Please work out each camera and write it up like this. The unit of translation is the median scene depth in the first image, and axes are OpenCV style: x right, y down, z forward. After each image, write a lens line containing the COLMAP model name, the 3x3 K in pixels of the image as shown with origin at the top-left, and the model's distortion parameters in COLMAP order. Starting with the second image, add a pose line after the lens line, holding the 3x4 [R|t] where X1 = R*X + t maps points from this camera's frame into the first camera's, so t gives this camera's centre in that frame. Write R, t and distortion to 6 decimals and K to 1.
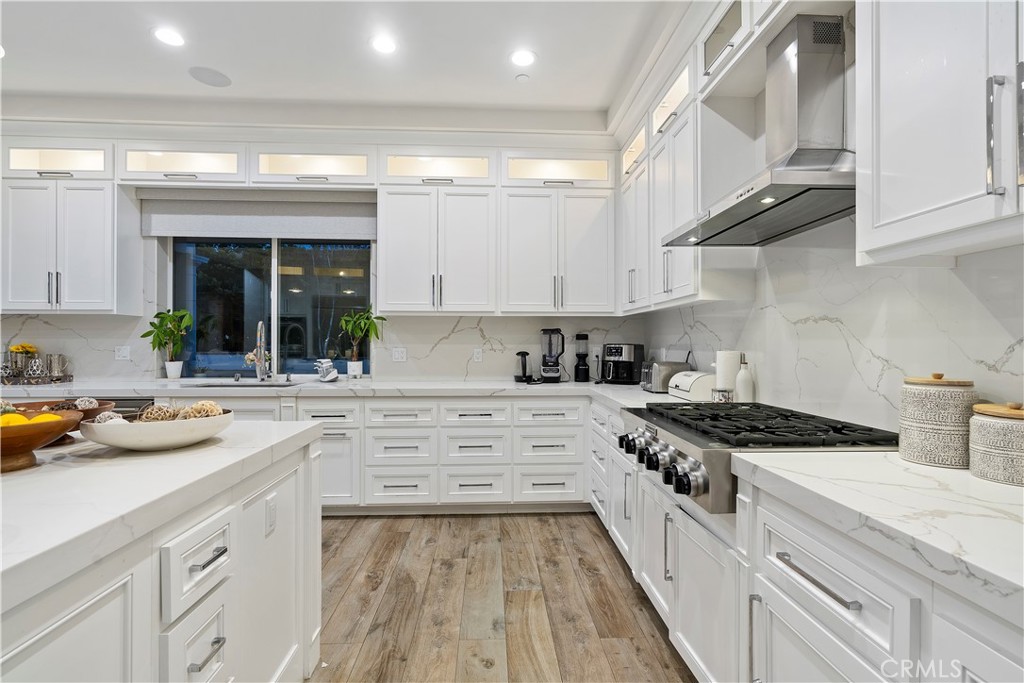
lens RADIAL K [[475.1, 0, 504.0], [0, 475.1, 342.5], [0, 0, 1]] dist [-0.002507, 0.002492]
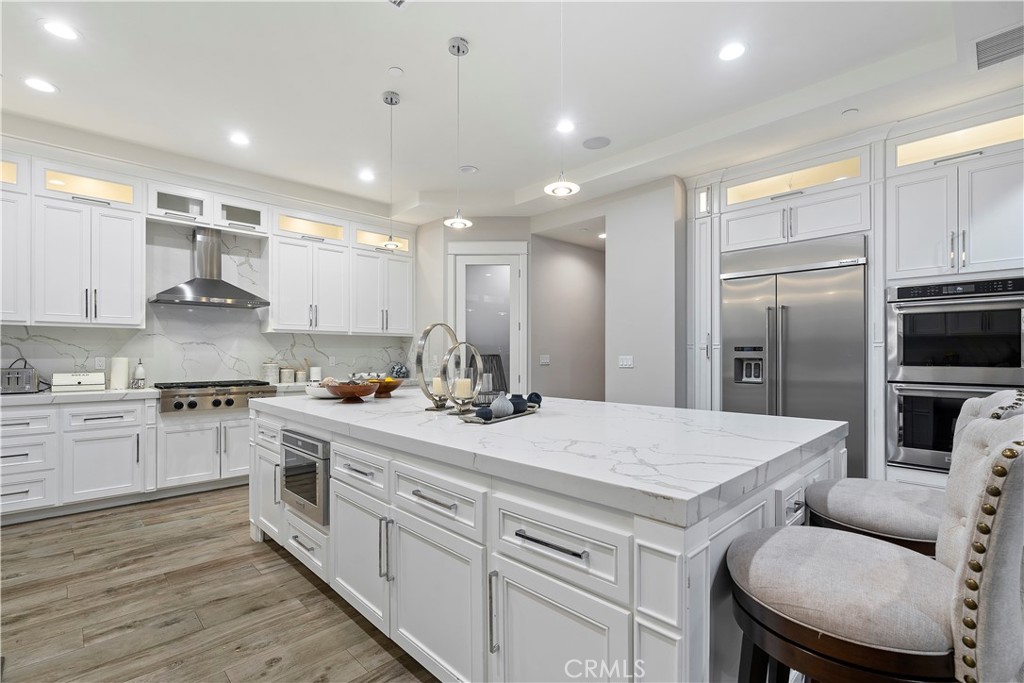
lens RADIAL K [[475.1, 0, 521.4], [0, 475.1, 351.2], [0, 0, 1]] dist [-0.002507, 0.002492]
pose [[-0.668725, 0.000322, 0.743510, -1.323579], [-0.004631, 0.999979, -0.004598, -0.000236], [-0.743495, -0.006518, -0.668710, 0.815835]]
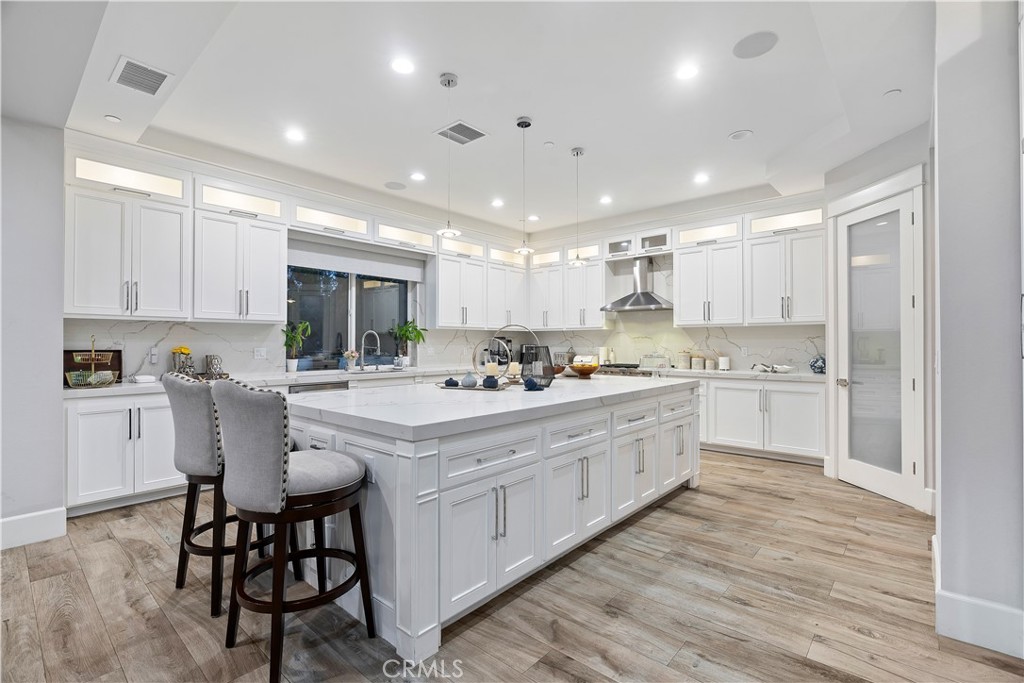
lens RADIAL K [[475.1, 0, 502.9], [0, 475.1, 329.0], [0, 0, 1]] dist [-0.002507, 0.002492]
pose [[0.686078, 0.018999, 0.727280, -1.507539], [0.002485, 0.999592, -0.028457, -0.006210], [-0.727524, 0.021332, 0.685750, -0.400346]]
